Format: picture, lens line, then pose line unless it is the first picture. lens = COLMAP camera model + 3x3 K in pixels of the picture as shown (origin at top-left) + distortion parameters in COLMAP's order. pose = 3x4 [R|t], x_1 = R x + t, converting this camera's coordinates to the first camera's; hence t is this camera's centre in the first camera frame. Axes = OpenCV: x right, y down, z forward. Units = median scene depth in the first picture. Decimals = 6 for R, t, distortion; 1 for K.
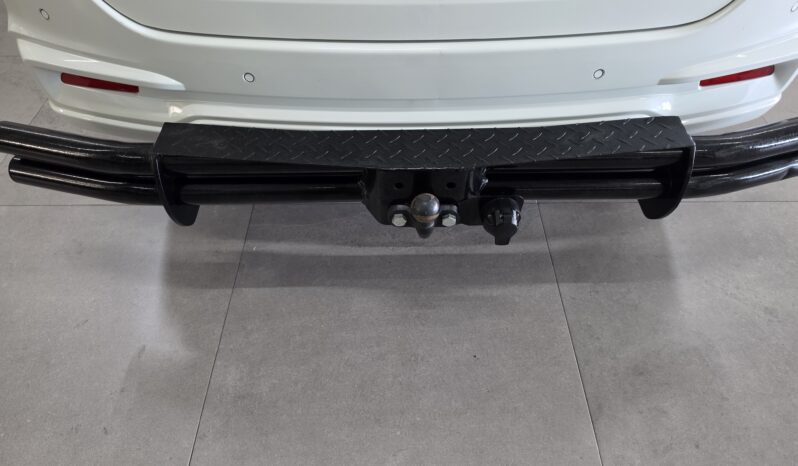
lens RADIAL K [[493.3, 0, 396.9], [0, 493.3, 237.3], [0, 0, 1]] dist [0.080096, -0.094590]
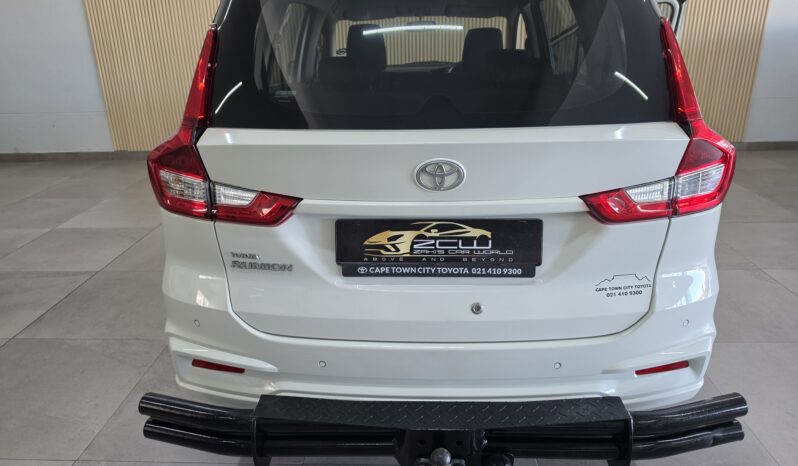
lens RADIAL K [[493.3, 0, 396.9], [0, 493.3, 237.3], [0, 0, 1]] dist [0.080096, -0.094590]
pose [[0.998770, 0.000269, -0.049576, 0.003210], [-0.025266, 0.863144, -0.504326, 0.100373], [0.042656, 0.504958, 0.862089, -0.479407]]
